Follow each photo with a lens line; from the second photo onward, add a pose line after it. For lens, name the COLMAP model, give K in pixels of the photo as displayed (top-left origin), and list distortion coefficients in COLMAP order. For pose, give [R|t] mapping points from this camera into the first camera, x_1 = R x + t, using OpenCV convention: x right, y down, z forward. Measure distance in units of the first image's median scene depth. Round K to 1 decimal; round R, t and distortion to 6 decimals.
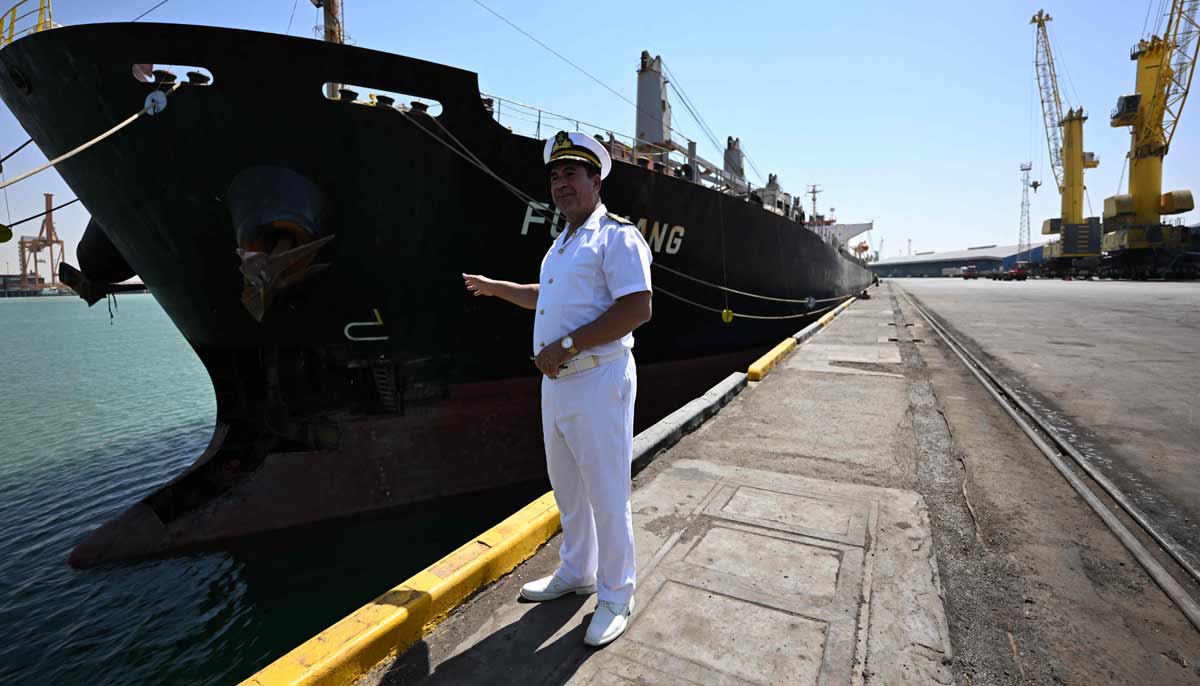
lens RADIAL K [[879.0, 0, 600.0], [0, 879.0, 343.0], [0, 0, 1]] dist [-0.009542, -0.048897]
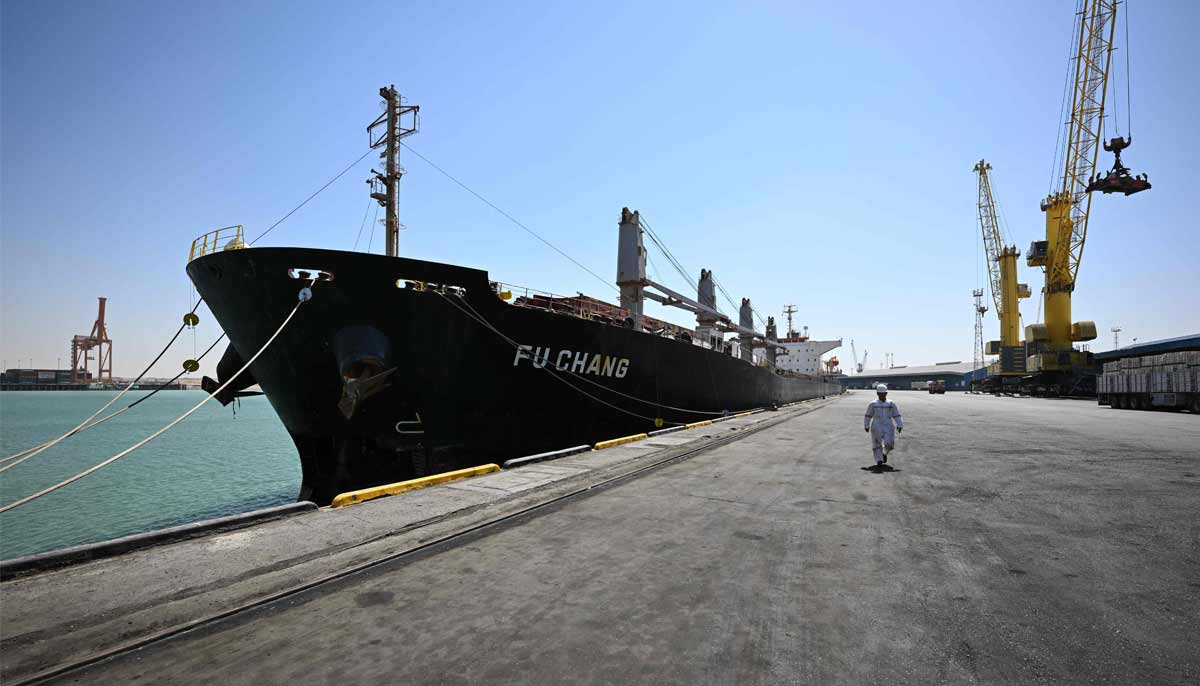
lens RADIAL K [[879.0, 0, 600.0], [0, 879.0, 343.0], [0, 0, 1]] dist [-0.009542, -0.048897]
pose [[0.999759, 0.019374, -0.010326, 0.025102], [-0.020448, 0.992954, -0.116720, 0.004156], [0.007992, 0.116903, 0.993111, -0.172180]]
